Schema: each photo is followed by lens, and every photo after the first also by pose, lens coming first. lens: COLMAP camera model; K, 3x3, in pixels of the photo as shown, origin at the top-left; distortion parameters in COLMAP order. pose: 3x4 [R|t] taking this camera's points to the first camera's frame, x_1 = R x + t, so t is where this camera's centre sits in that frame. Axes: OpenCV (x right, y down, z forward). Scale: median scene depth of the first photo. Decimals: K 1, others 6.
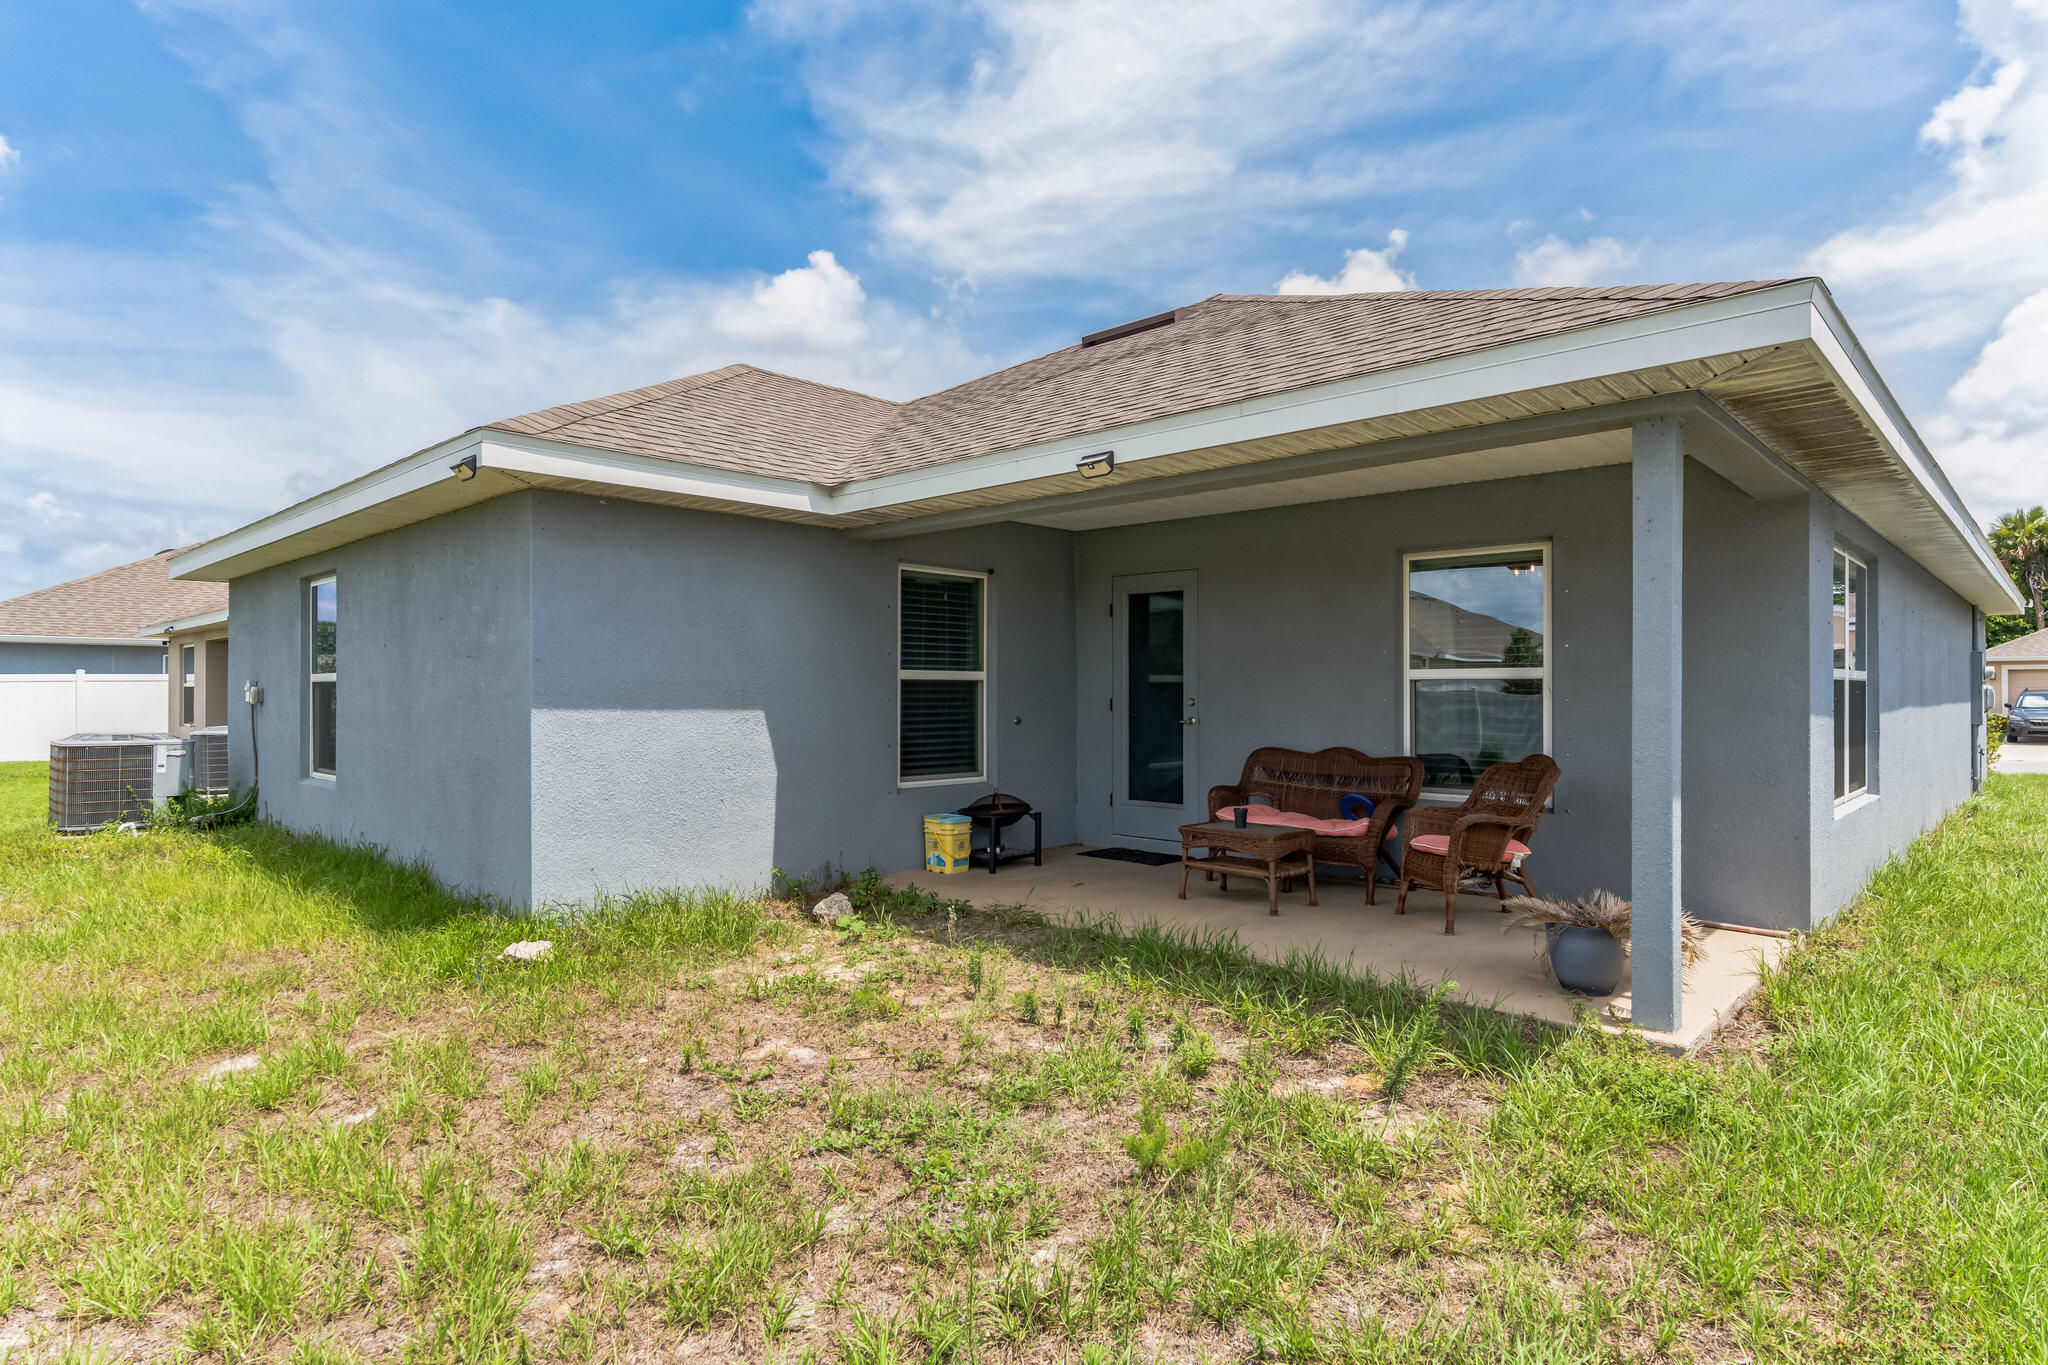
lens RADIAL K [[1104.2, 0, 1022.9], [0, 1104.2, 691.8], [0, 0, 1]] dist [-0.002729, -0.000177]
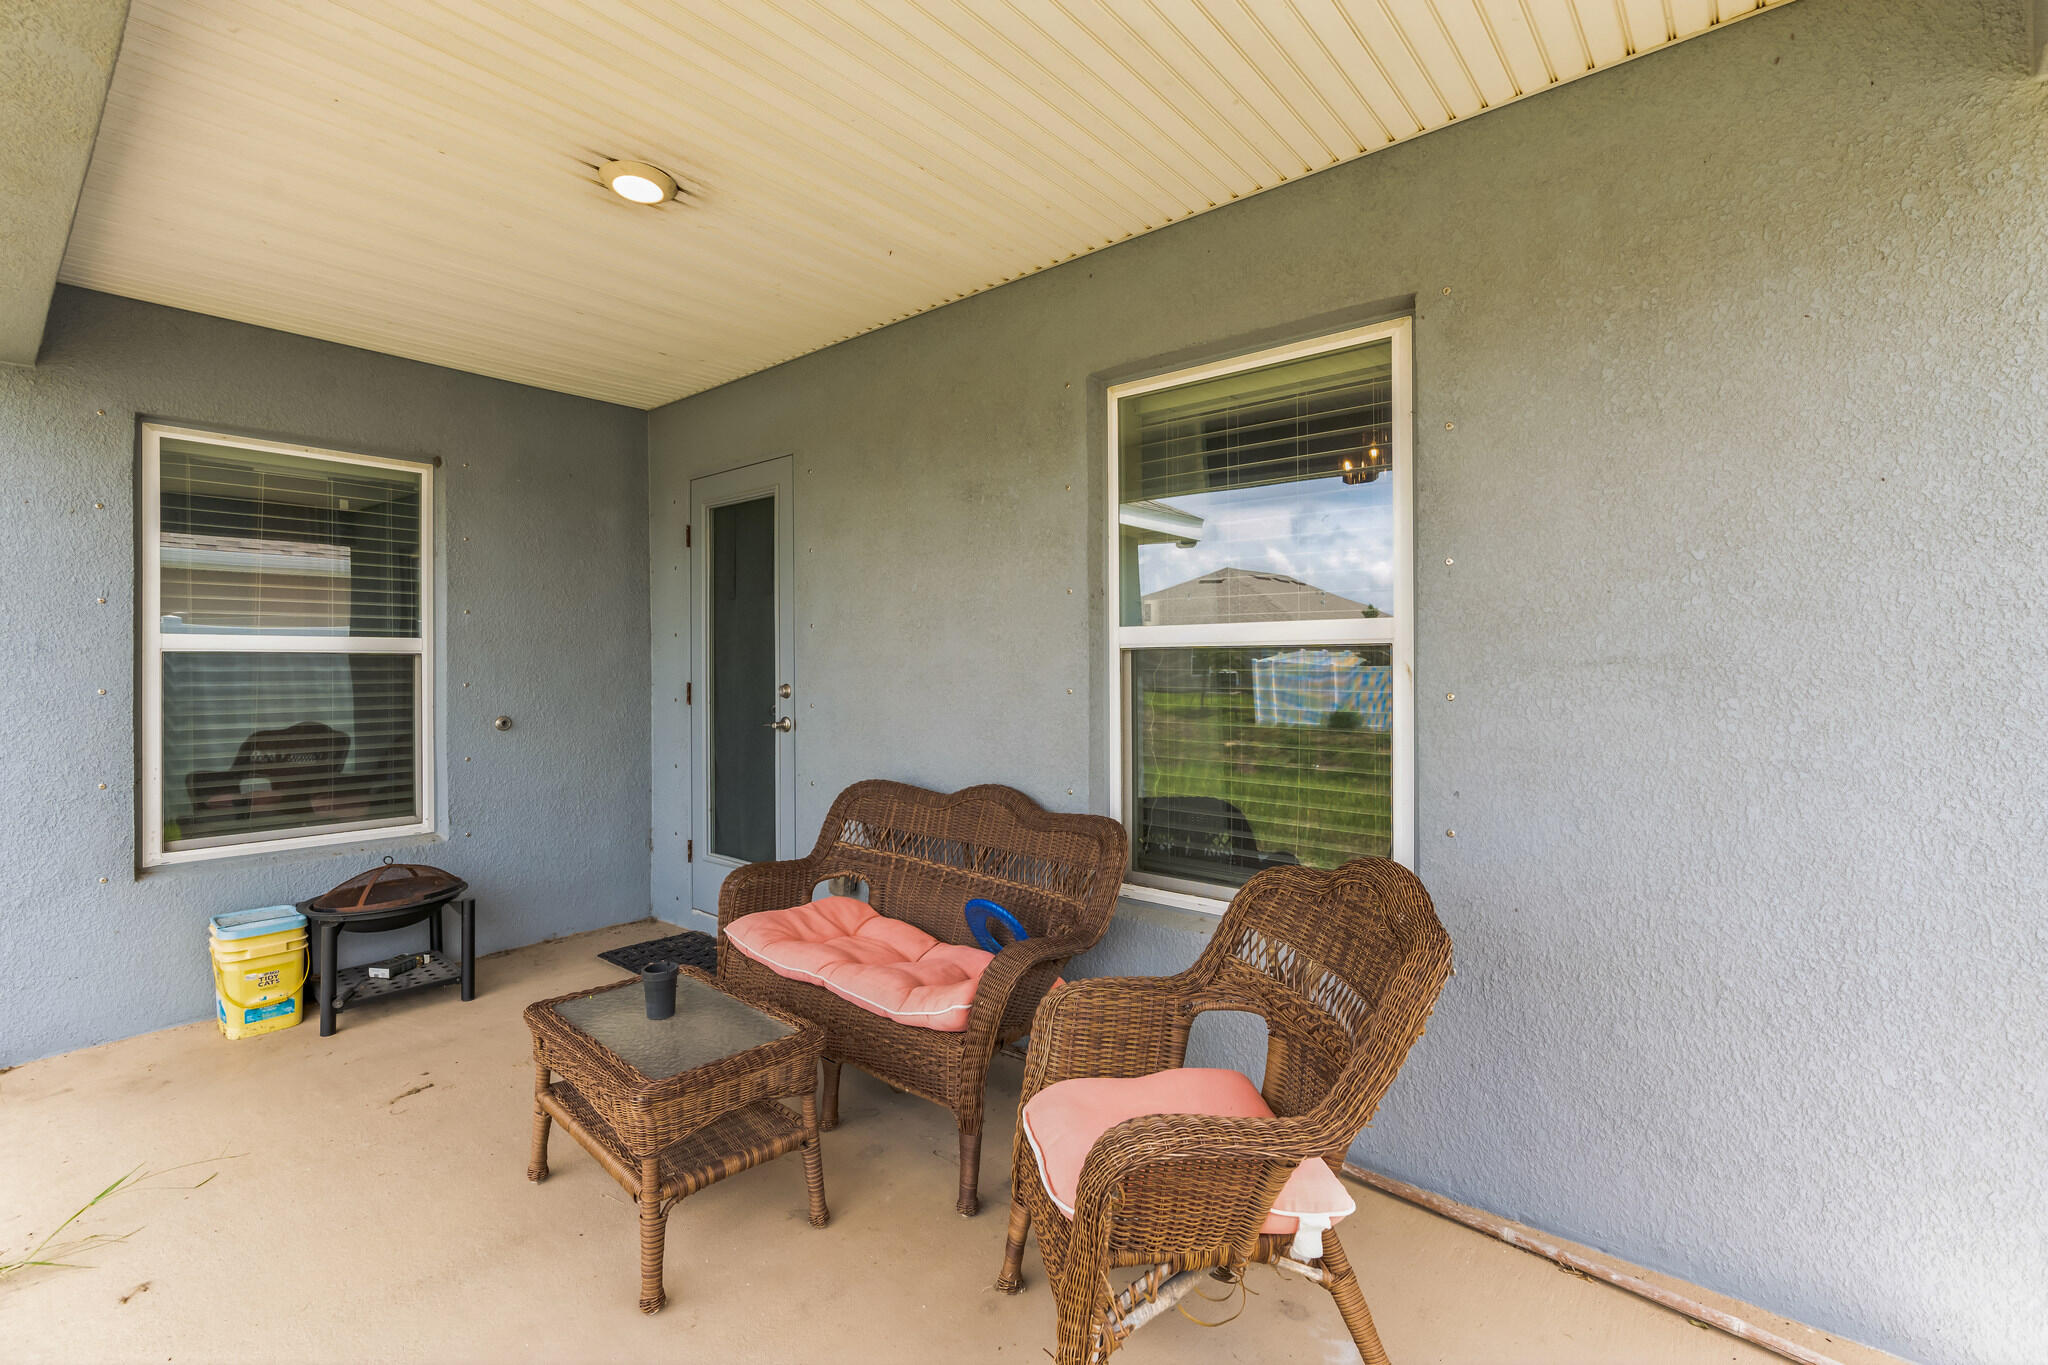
lens RADIAL K [[940.7, 0, 1017.9], [0, 940.7, 666.9], [0, 0, 1]] dist [-0.020521, -0.000386]
pose [[0.997481, -0.001029, 0.070924, 0.234190], [0.000855, 0.999997, 0.002475, -0.004391], [-0.070926, -0.002408, 0.997479, 0.502155]]
